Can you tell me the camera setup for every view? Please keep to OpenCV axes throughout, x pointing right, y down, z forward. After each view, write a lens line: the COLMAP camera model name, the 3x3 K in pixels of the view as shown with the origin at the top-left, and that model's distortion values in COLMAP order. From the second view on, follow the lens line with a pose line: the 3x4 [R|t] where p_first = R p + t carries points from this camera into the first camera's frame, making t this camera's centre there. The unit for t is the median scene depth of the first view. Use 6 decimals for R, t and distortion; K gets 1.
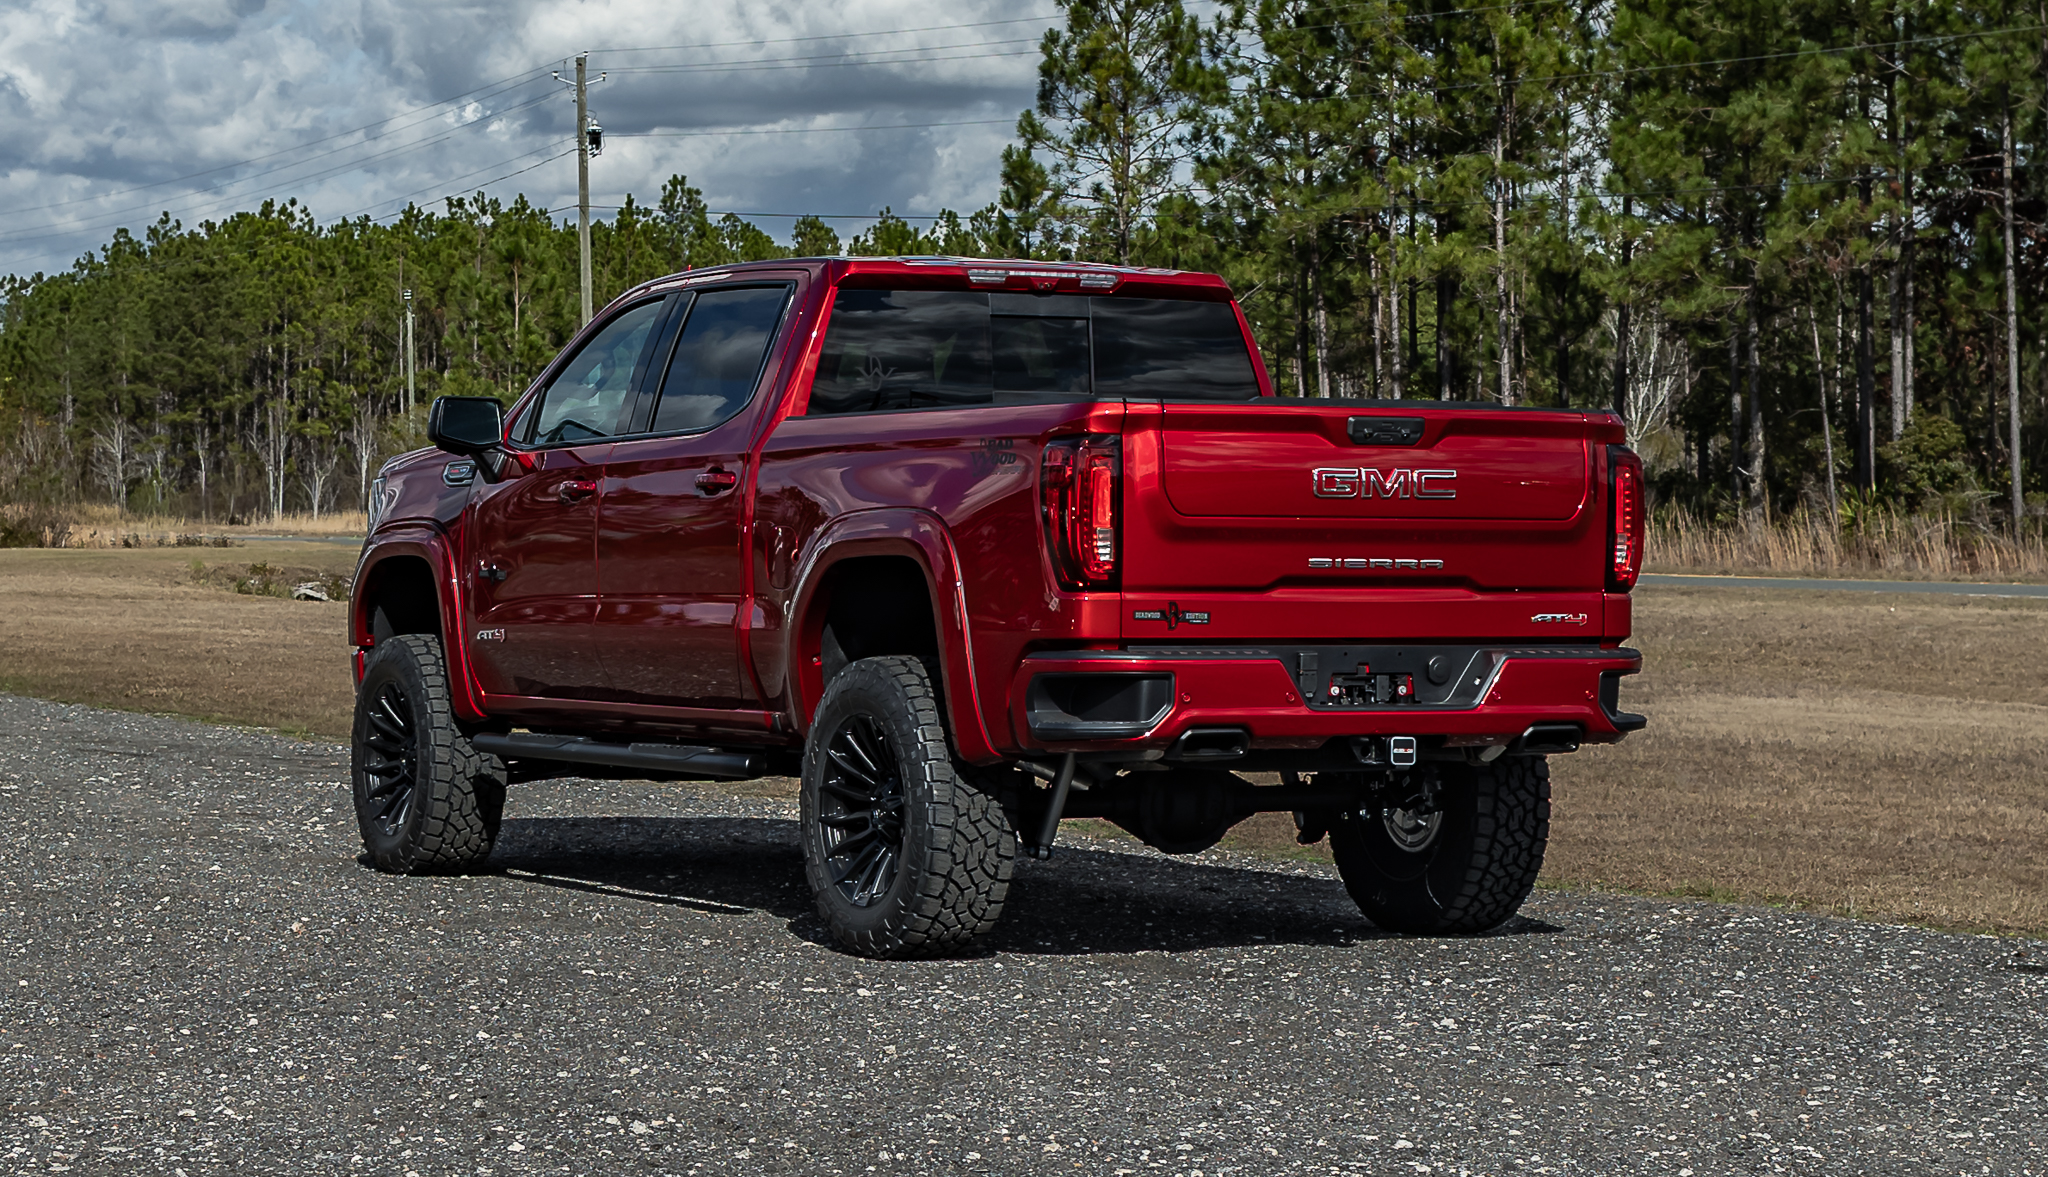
lens RADIAL K [[4751.7, 0, 1024.0], [0, 4751.7, 588.5], [0, 0, 1]] dist [0.062429, -1.119789]
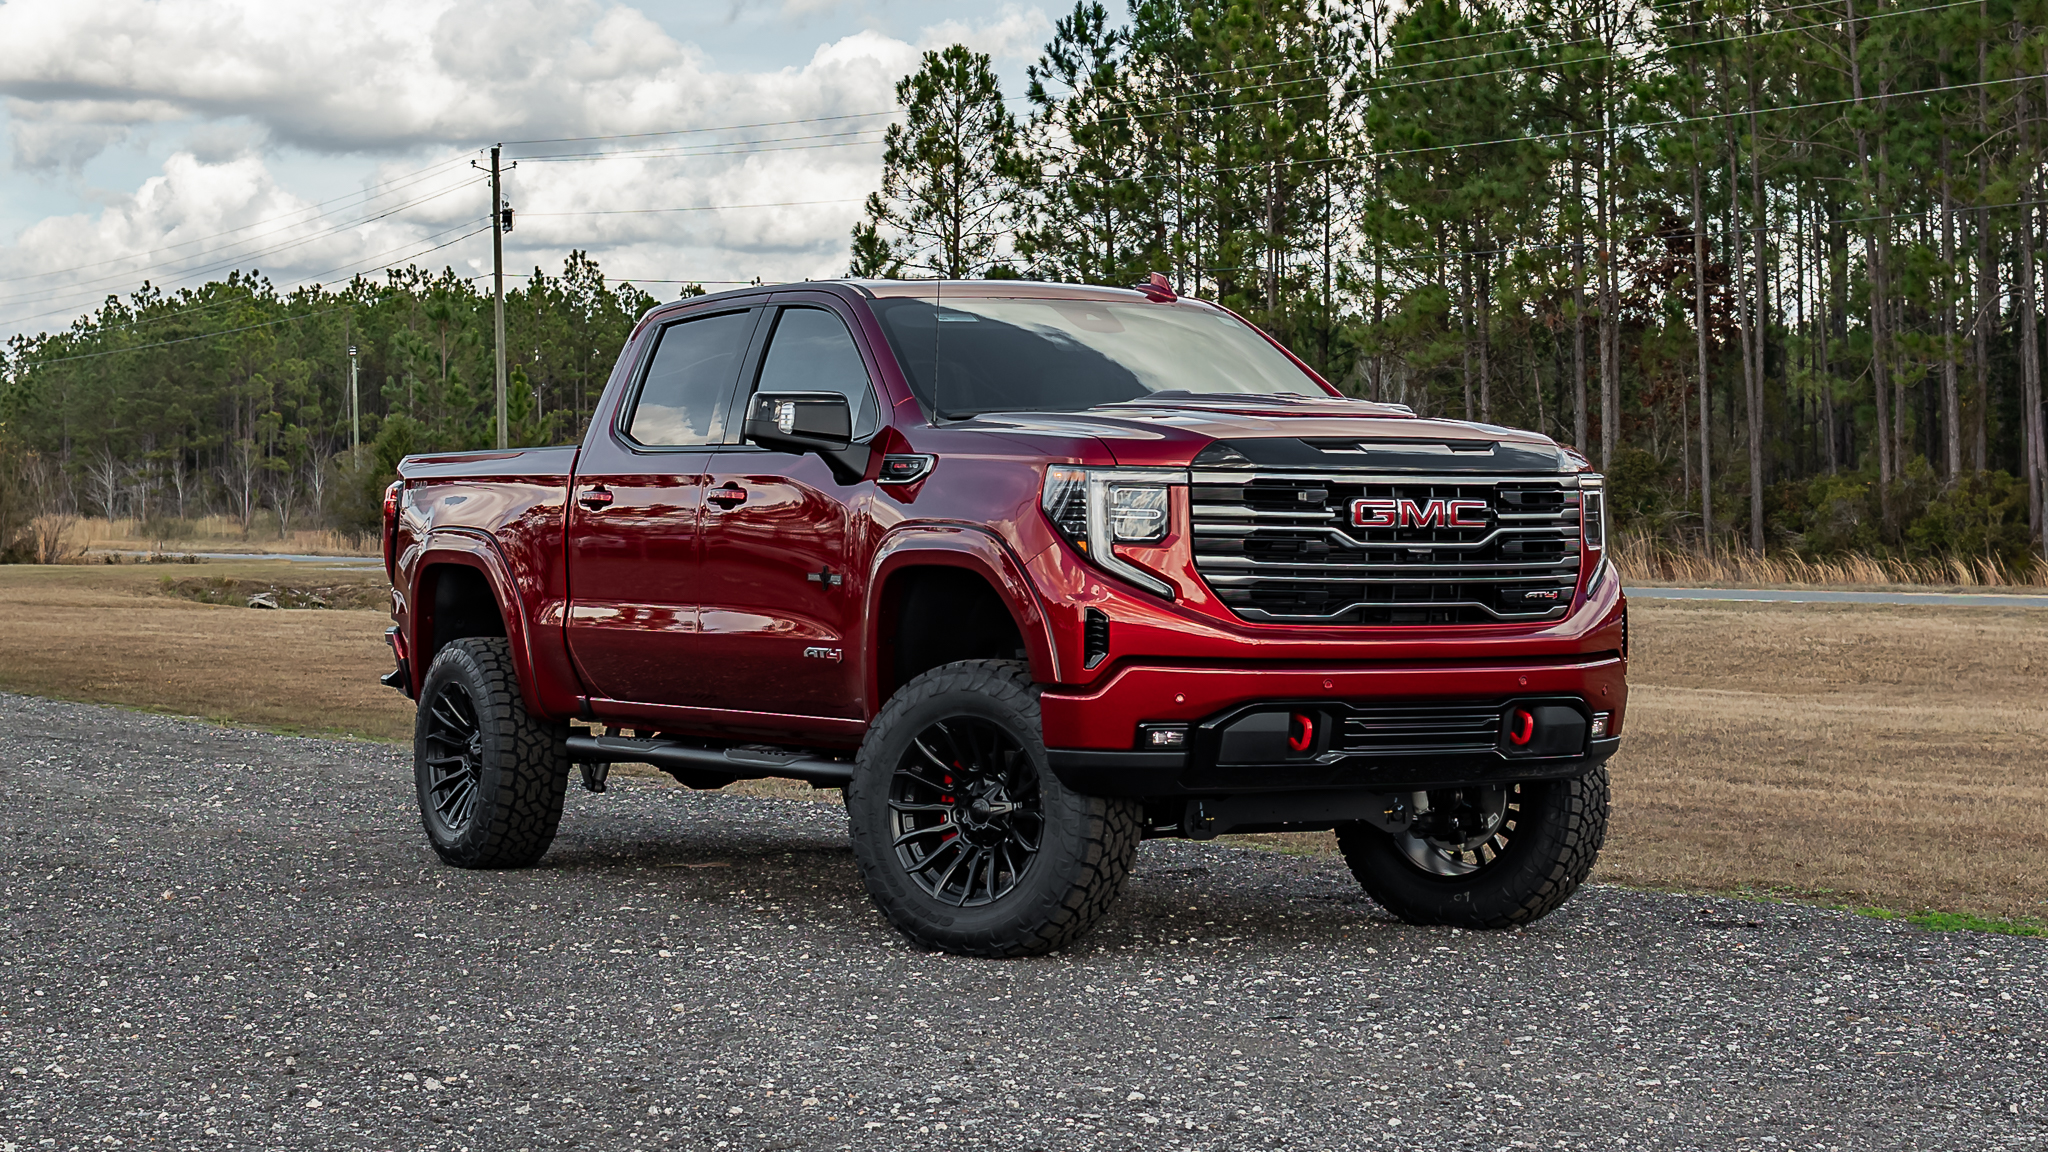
lens RADIAL K [[3554.1, 0, 1024.0], [0, 3554.1, 576.0], [0, 0, 1]] dist [-0.013238, -0.124379]
pose [[0.999920, -0.003598, 0.012129, 0.037053], [0.003713, 0.999948, -0.009466, 0.004666], [-0.012094, 0.009510, 0.999882, 0.155360]]
